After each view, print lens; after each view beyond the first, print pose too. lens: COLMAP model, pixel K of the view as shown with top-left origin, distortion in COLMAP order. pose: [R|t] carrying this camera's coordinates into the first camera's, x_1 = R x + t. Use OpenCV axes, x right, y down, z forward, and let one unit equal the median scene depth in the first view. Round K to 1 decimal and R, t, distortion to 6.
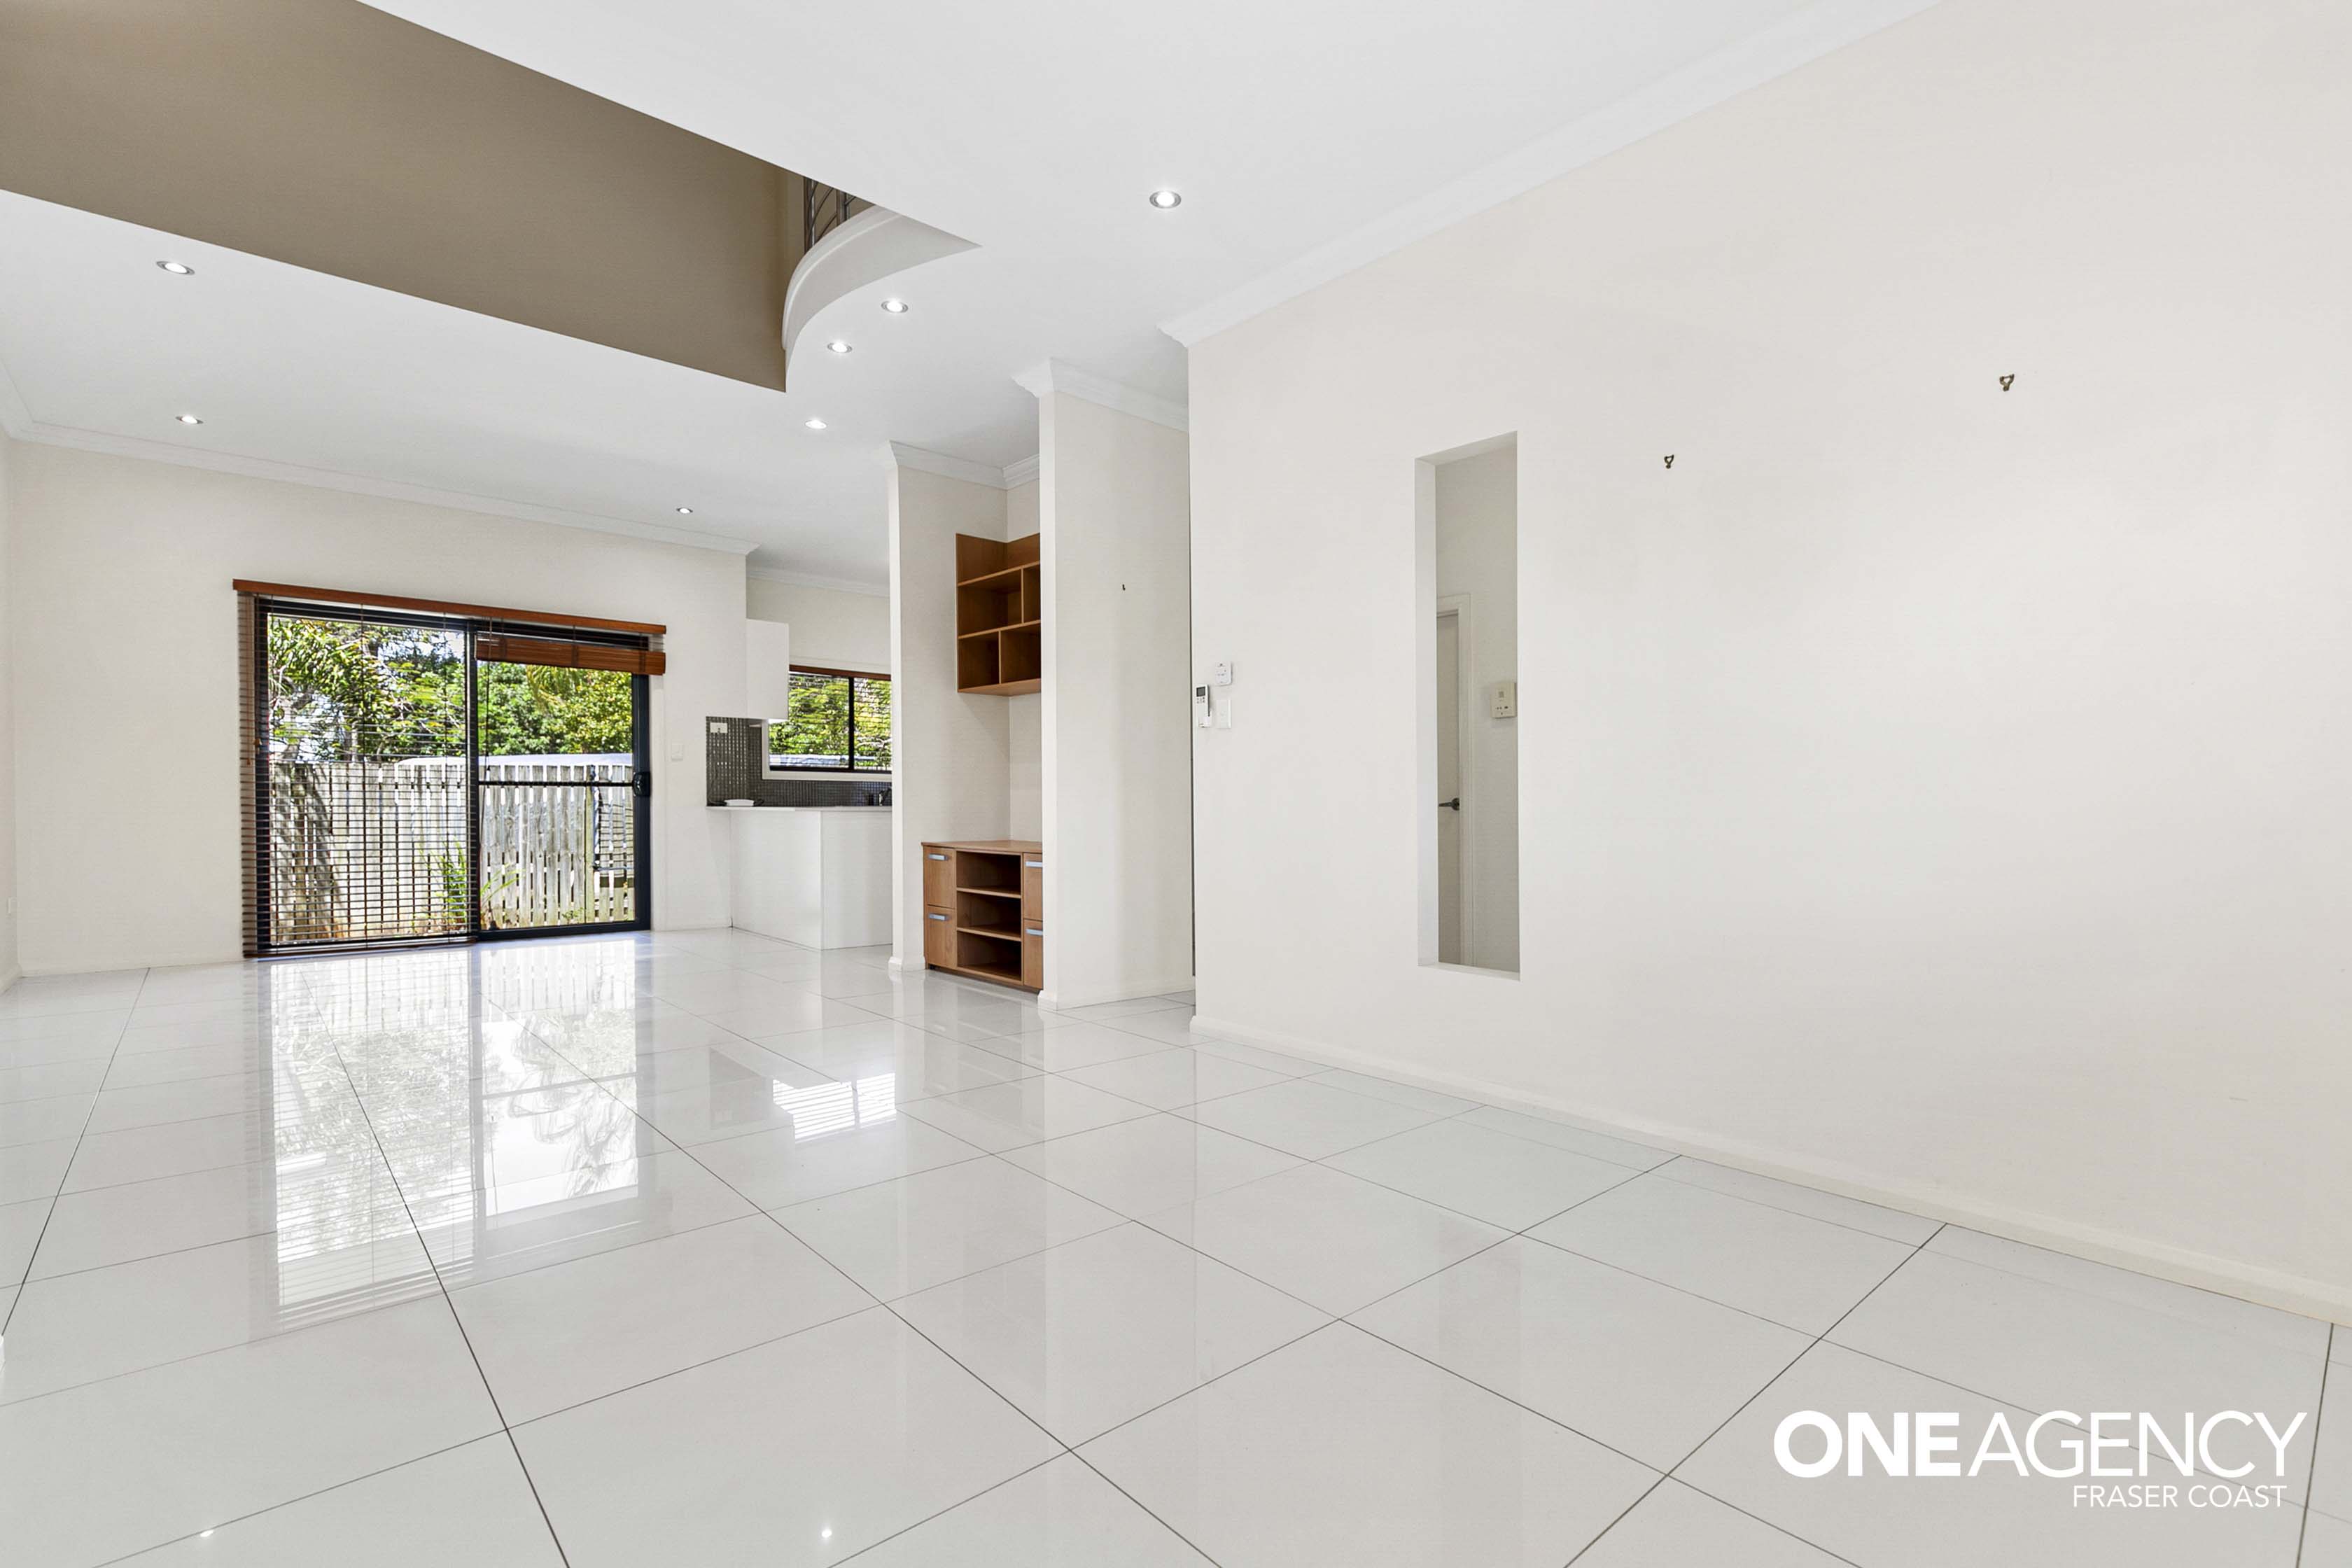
lens RADIAL K [[1075.2, 0, 1187.8], [0, 1075.2, 794.0], [0, 0, 1]] dist [0.003357, 0.000132]
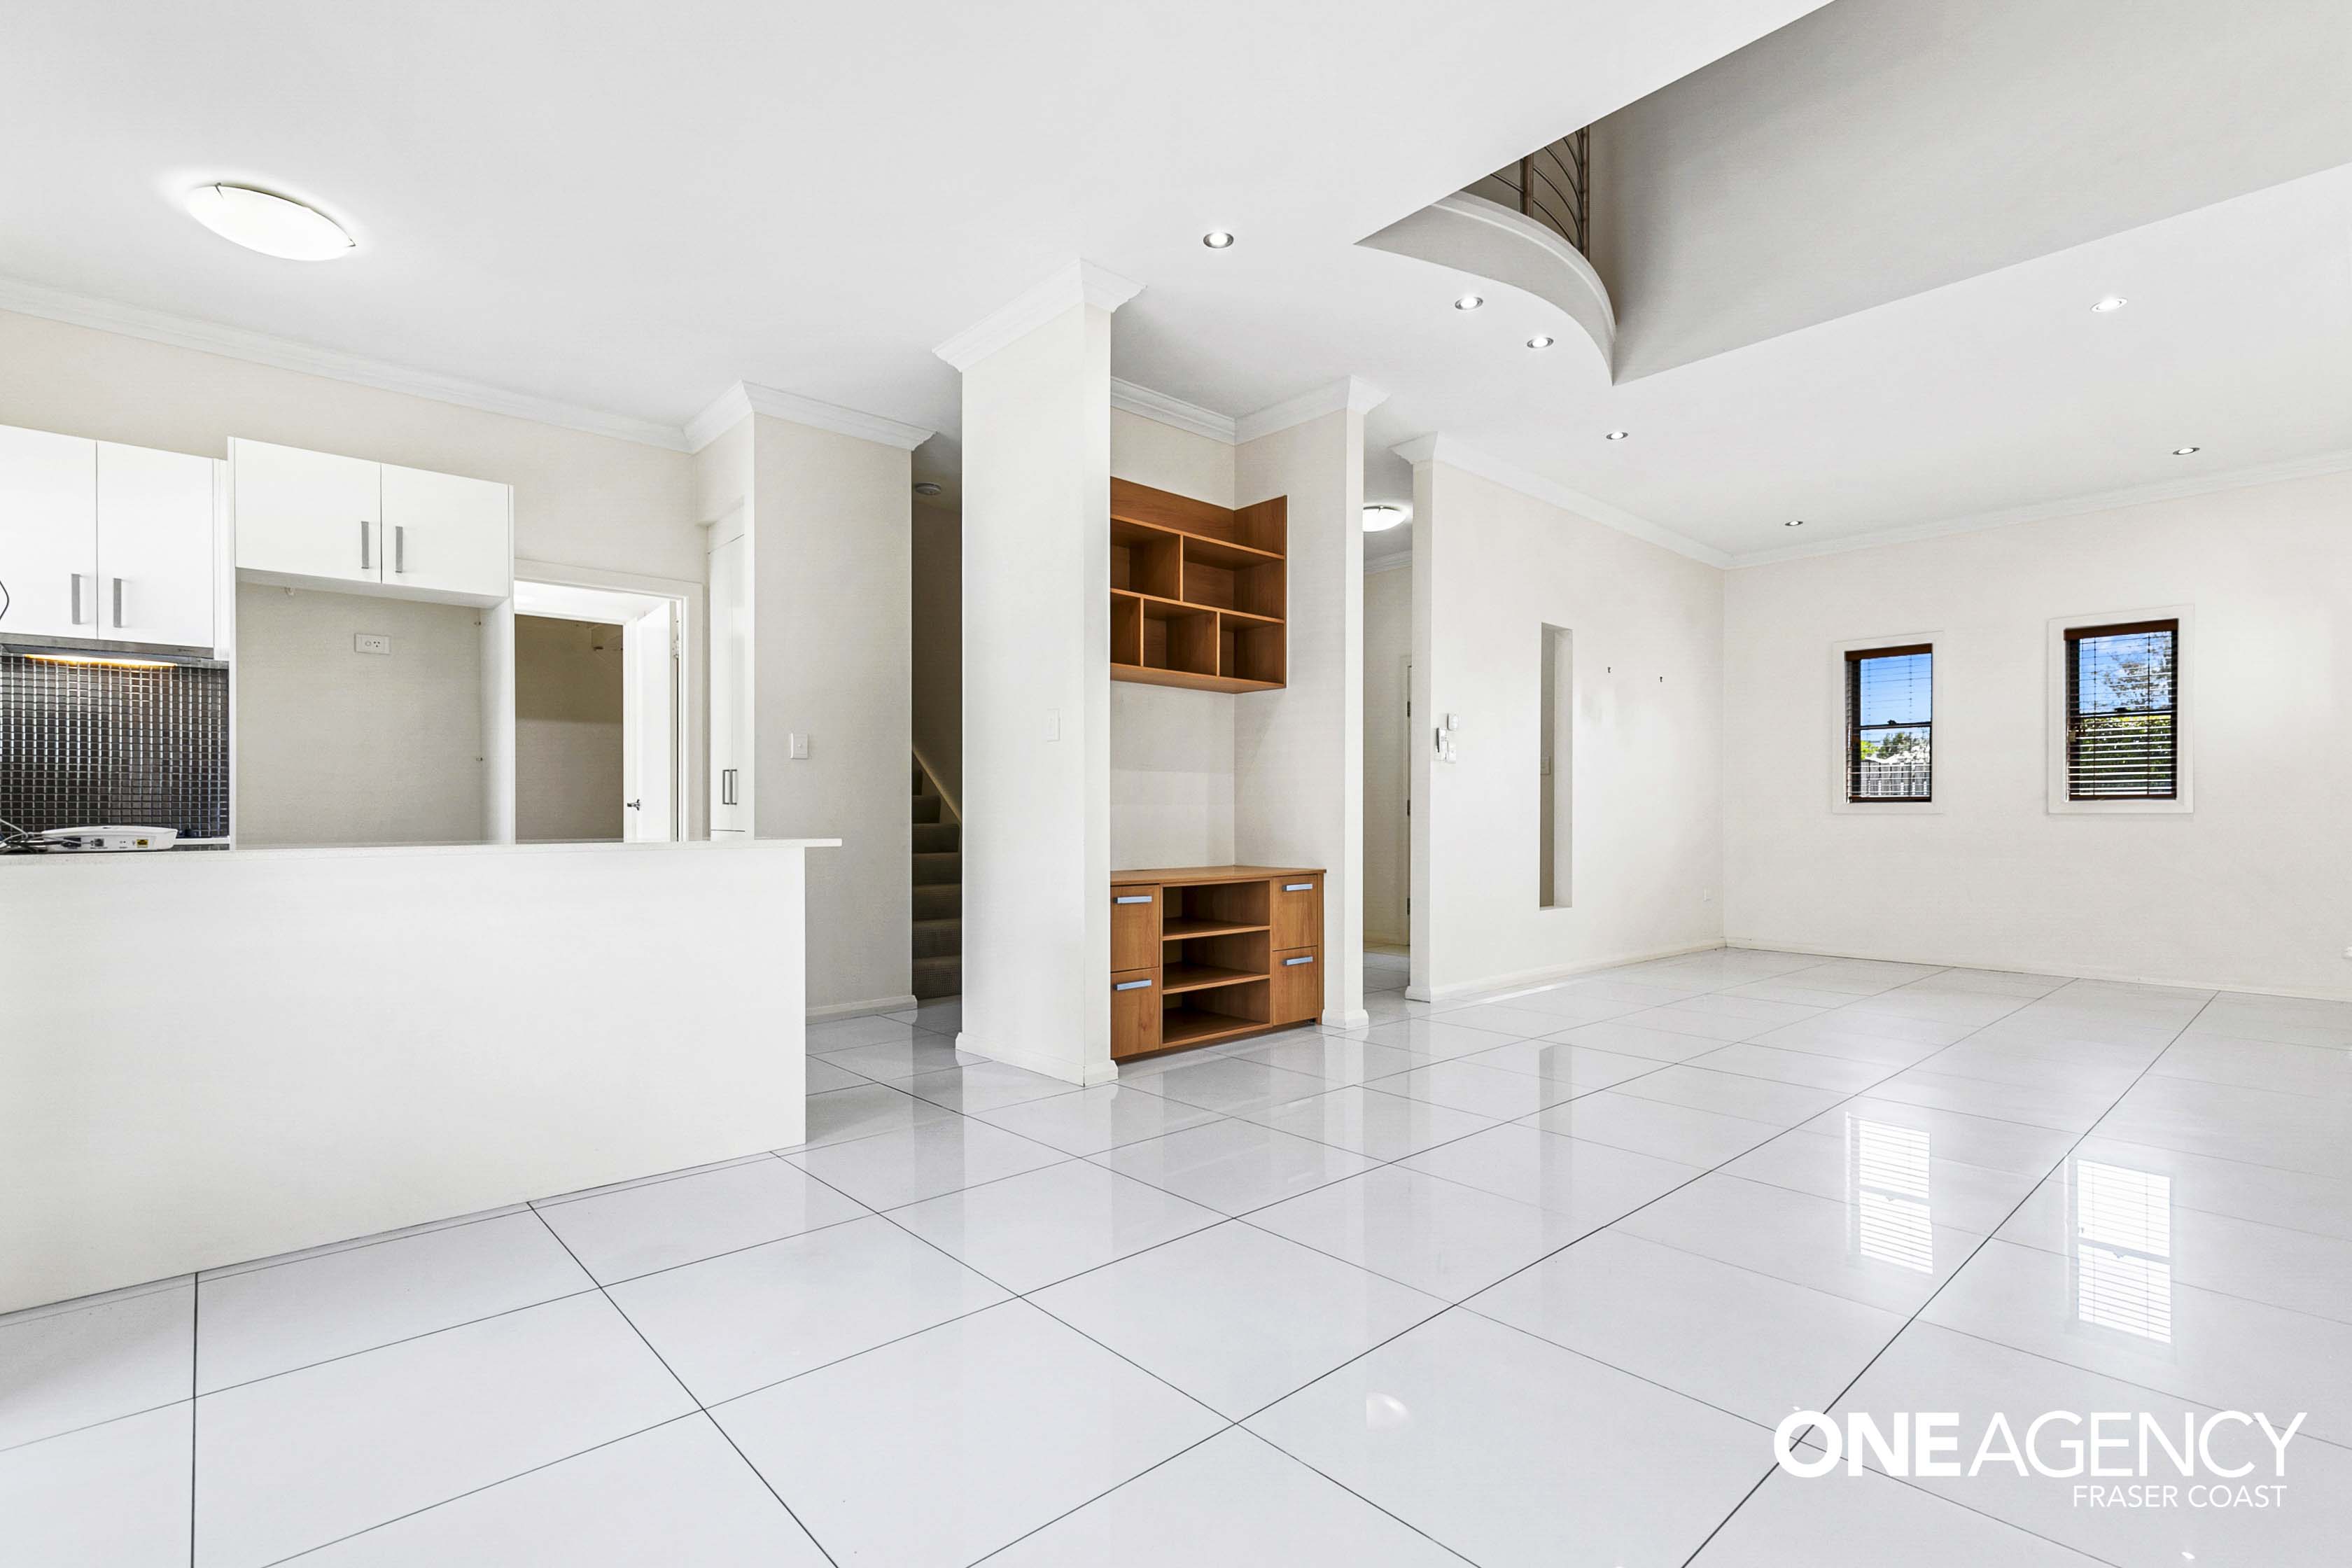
lens RADIAL K [[1075.2, 0, 1176.1], [0, 1075.2, 803.5], [0, 0, 1]] dist [0.003357, 0.000132]
pose [[-0.006518, 0.010619, 0.999922, -0.718757], [0.000298, 0.999944, -0.010617, 0.002696], [-0.999979, 0.000228, -0.006520, 0.747958]]
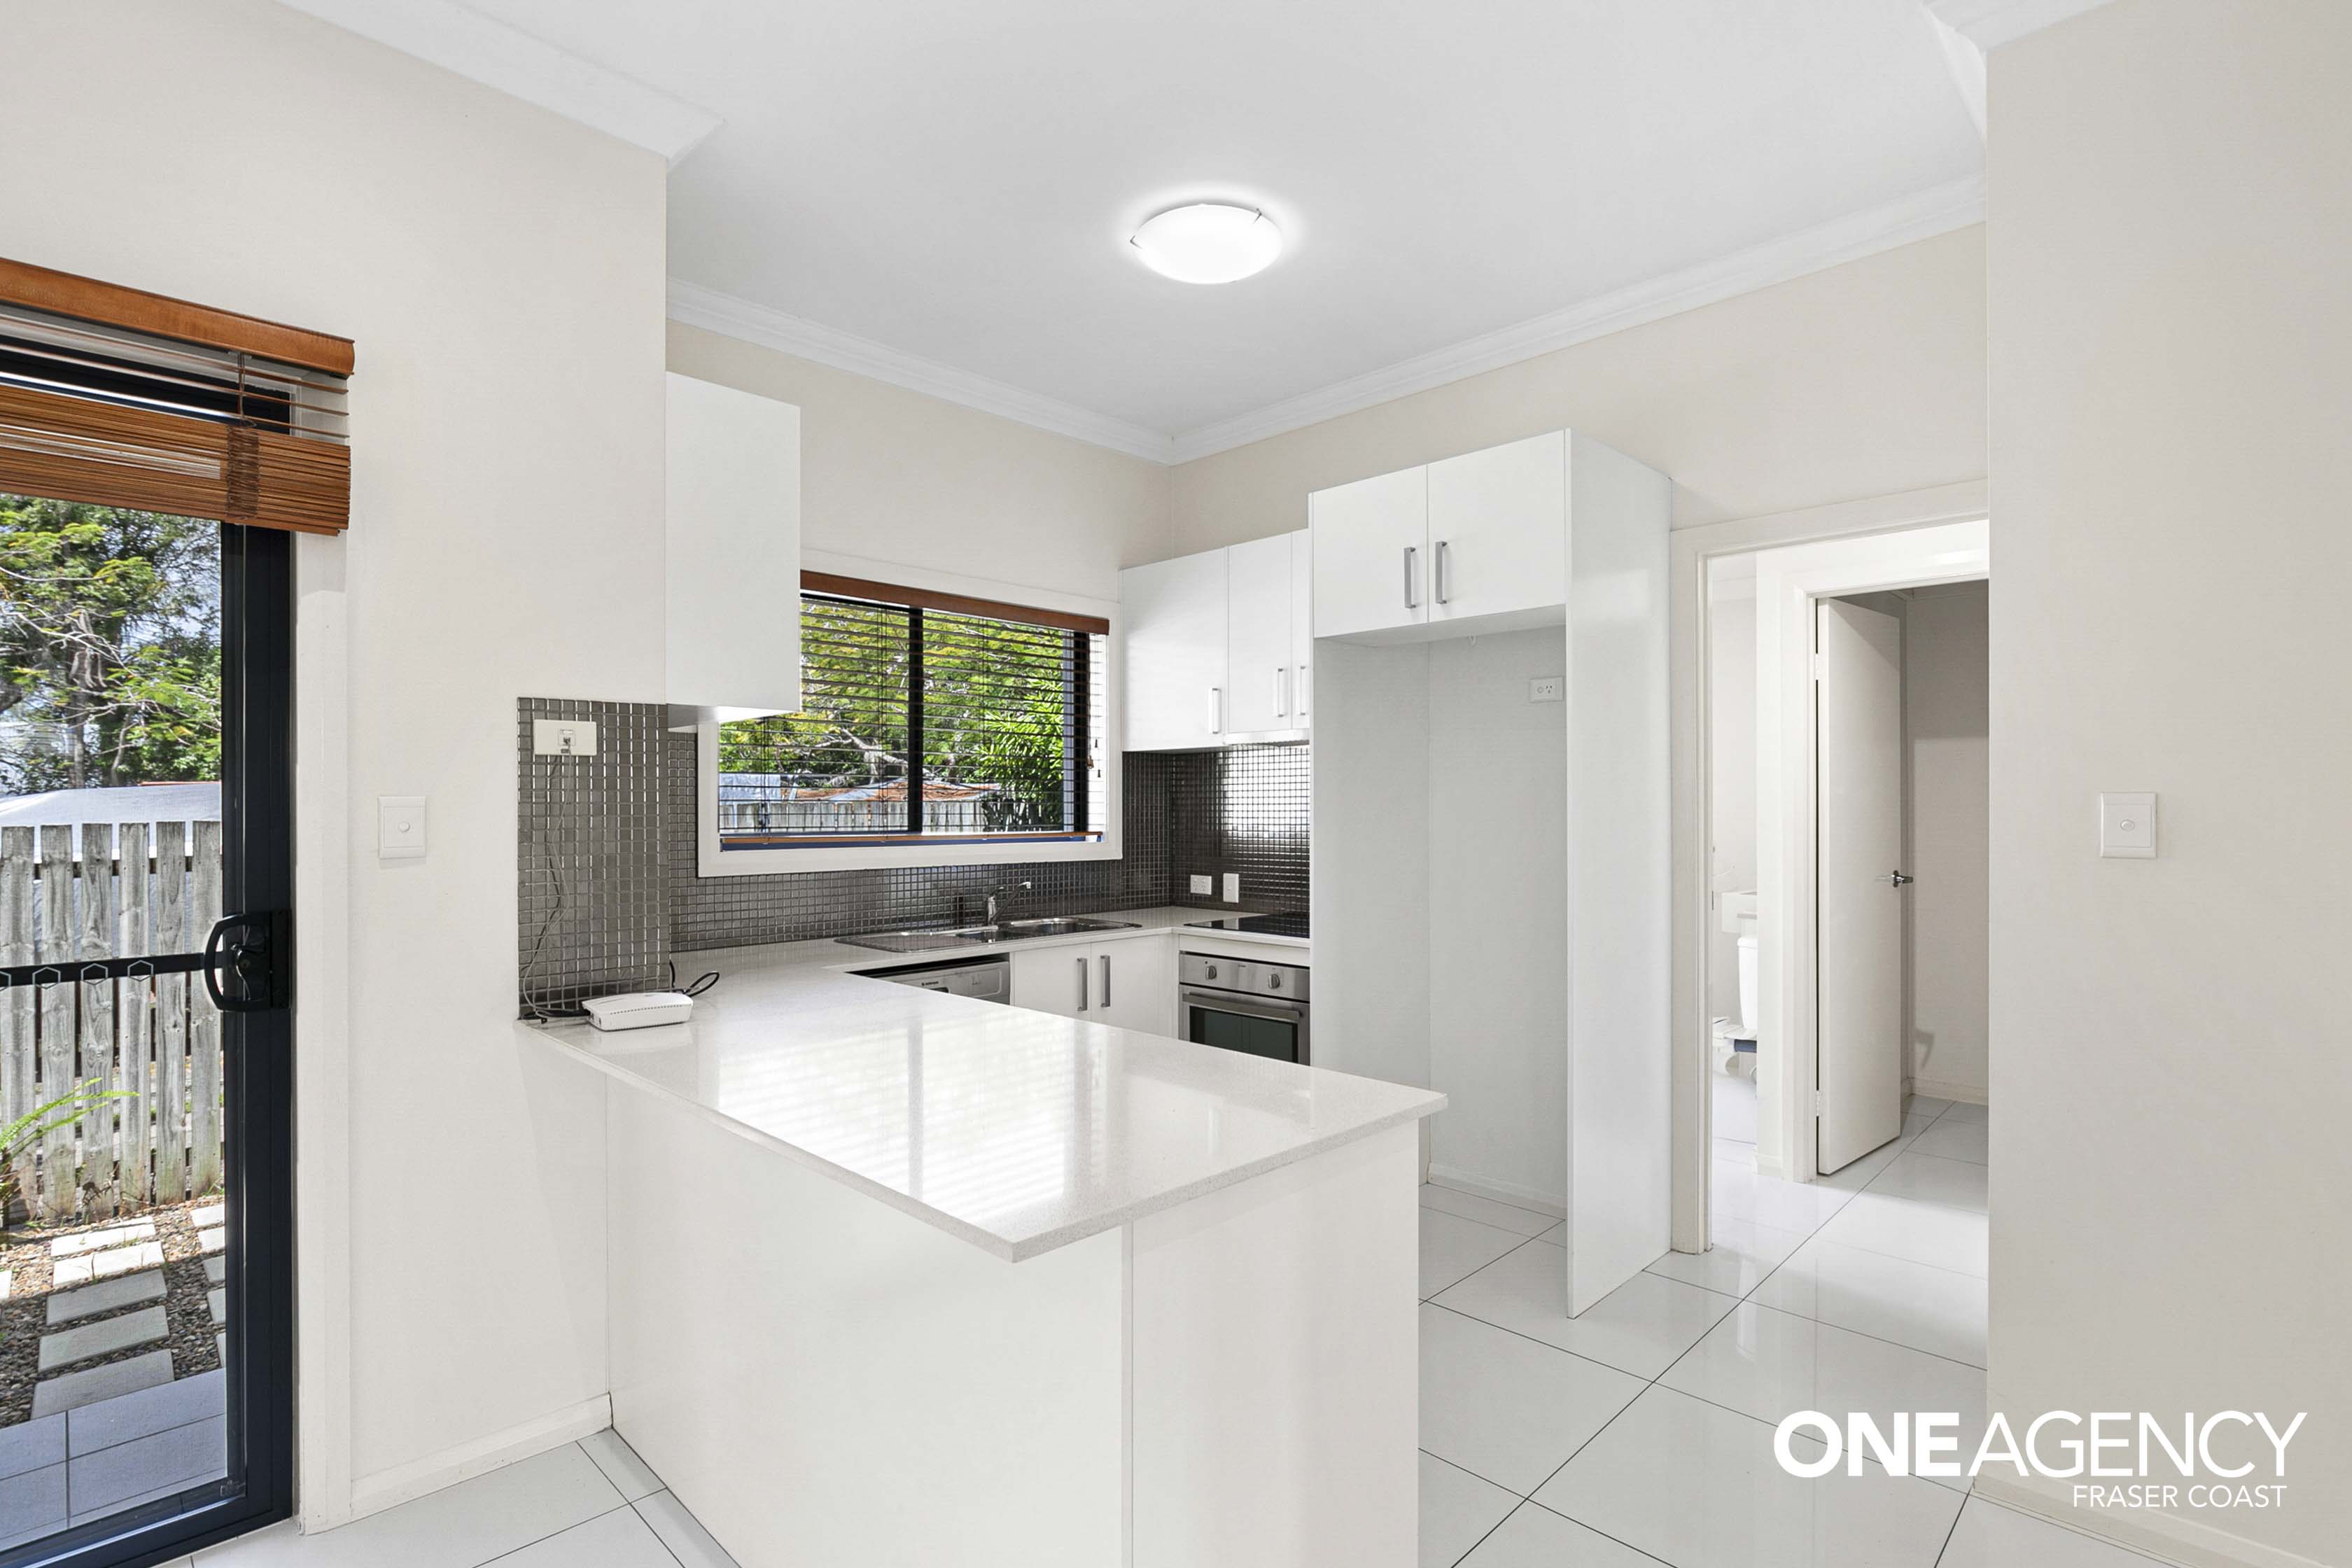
lens RADIAL K [[1144.8, 0, 1164.1], [0, 1144.8, 791.0], [0, 0, 1]] dist [-0.004162, -0.000321]
pose [[0.998934, -0.000523, 0.046158, -0.300138], [0.000775, 0.999985, -0.005424, -0.046680], [-0.046155, 0.005454, 0.998919, 0.711172]]
